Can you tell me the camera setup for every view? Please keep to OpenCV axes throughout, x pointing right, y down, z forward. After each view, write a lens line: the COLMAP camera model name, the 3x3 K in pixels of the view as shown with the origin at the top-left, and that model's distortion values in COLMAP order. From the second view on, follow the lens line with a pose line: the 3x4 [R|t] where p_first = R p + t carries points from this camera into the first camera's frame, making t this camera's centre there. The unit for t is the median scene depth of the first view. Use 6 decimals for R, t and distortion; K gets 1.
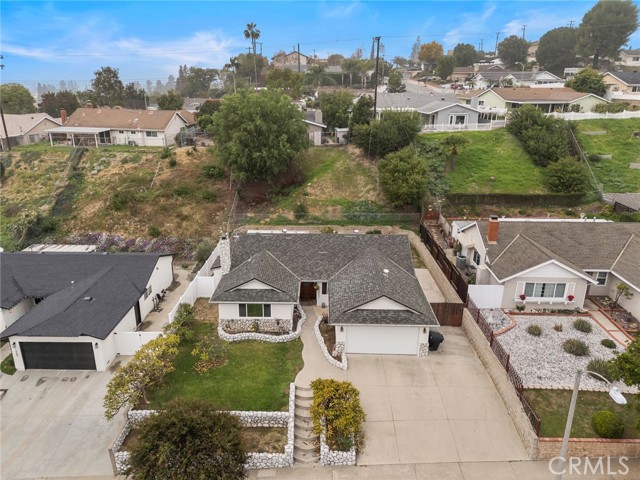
lens RADIAL K [[470.8, 0, 318.9], [0, 470.8, 239.8], [0, 0, 1]] dist [0.082013, -0.084289]
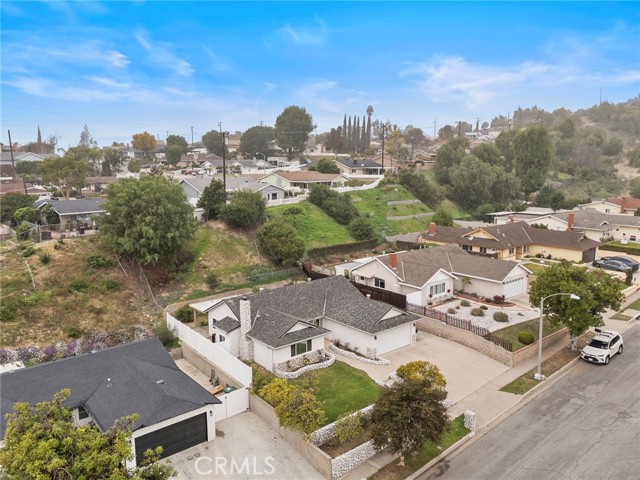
lens RADIAL K [[484.9, 0, 320.0], [0, 484.9, 240.0], [0, 0, 1]] dist [0.087412, -0.100414]
pose [[0.758189, -0.116177, 0.641601, -0.839190], [0.226573, 0.969623, -0.092172, 0.007376], [-0.611403, 0.215254, 0.761481, -0.033719]]
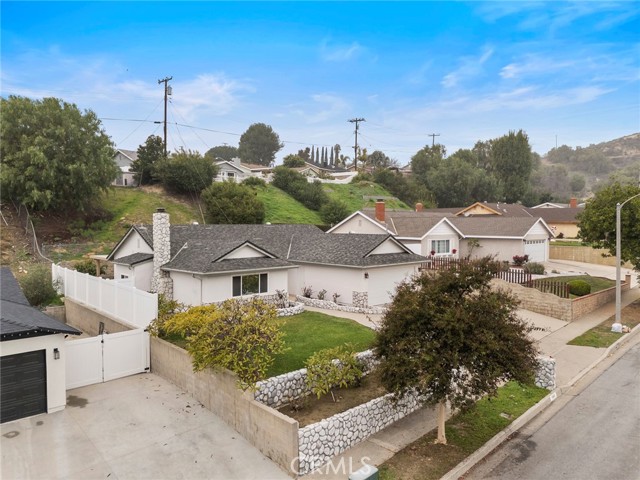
lens RADIAL K [[470.8, 0, 318.9], [0, 470.8, 239.8], [0, 0, 1]] dist [0.082013, -0.084289]
pose [[0.713889, -0.032788, 0.699491, -0.563038], [0.235905, 0.951775, -0.196147, 0.246708], [-0.659326, 0.305041, 0.687196, 0.378902]]
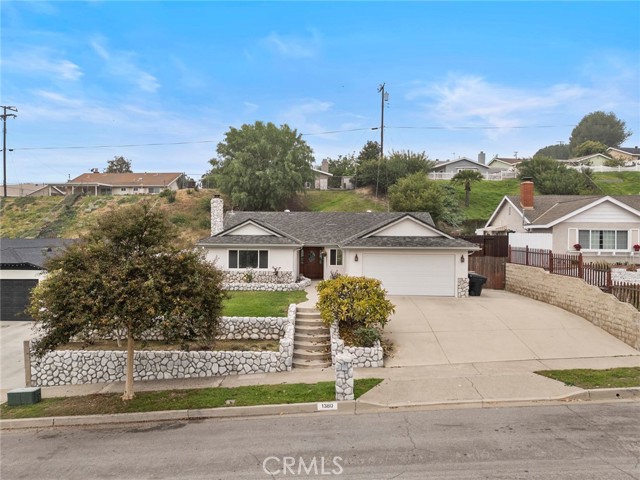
lens RADIAL K [[470.8, 0, 318.9], [0, 470.8, 239.8], [0, 0, 1]] dist [0.082013, -0.084289]
pose [[0.999951, -0.001289, -0.009767, -0.005964], [-0.001935, 0.946366, -0.323091, 0.368016], [0.009659, 0.323094, 0.946318, 0.215965]]
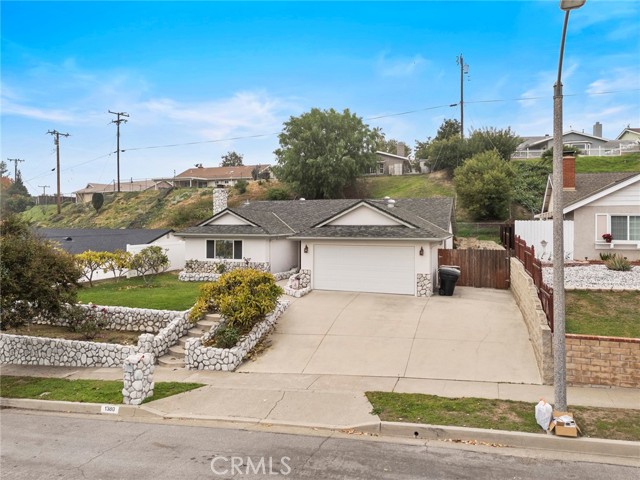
lens RADIAL K [[482.1, 0, 320.4], [0, 482.1, 222.4], [0, 0, 1]] dist [0.077332, -0.072809]
pose [[0.948284, -0.008042, -0.317321, 0.269262], [-0.099181, 0.942120, -0.320270, 0.340961], [0.301530, 0.335179, 0.892600, 0.296439]]
